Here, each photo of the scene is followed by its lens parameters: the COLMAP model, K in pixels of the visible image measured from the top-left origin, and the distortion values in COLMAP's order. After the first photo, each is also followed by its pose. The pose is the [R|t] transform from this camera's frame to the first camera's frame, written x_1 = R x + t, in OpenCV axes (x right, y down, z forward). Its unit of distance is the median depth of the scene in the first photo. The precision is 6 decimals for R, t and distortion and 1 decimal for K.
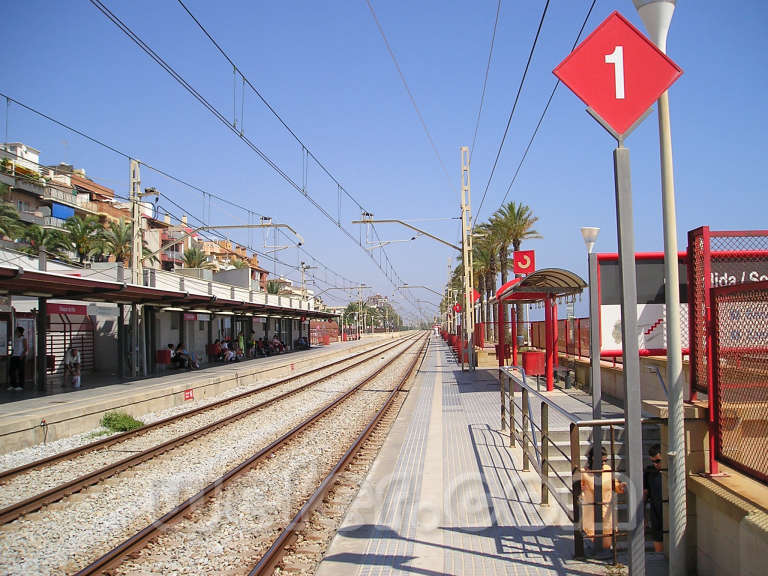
lens RADIAL K [[781.5, 0, 389.2], [0, 781.5, 288.6], [0, 0, 1]] dist [-0.106753, 0.000000]
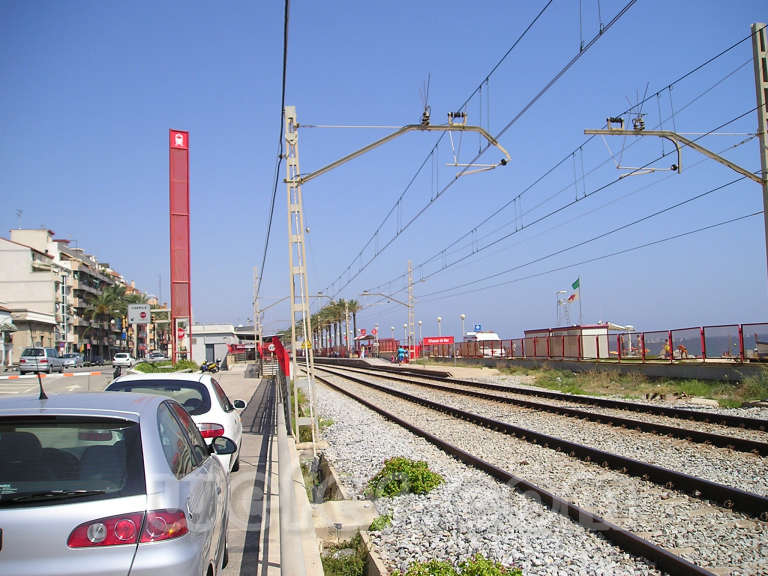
lens RADIAL K [[781.5, 0, 385.4], [0, 781.5, 288.2], [0, 0, 1]] dist [-0.106753, 0.000000]
pose [[0.971692, -0.000850, 0.236248, -0.229810], [0.008823, 0.999427, -0.032691, -0.039913], [-0.236085, 0.033850, 0.971143, -1.021686]]
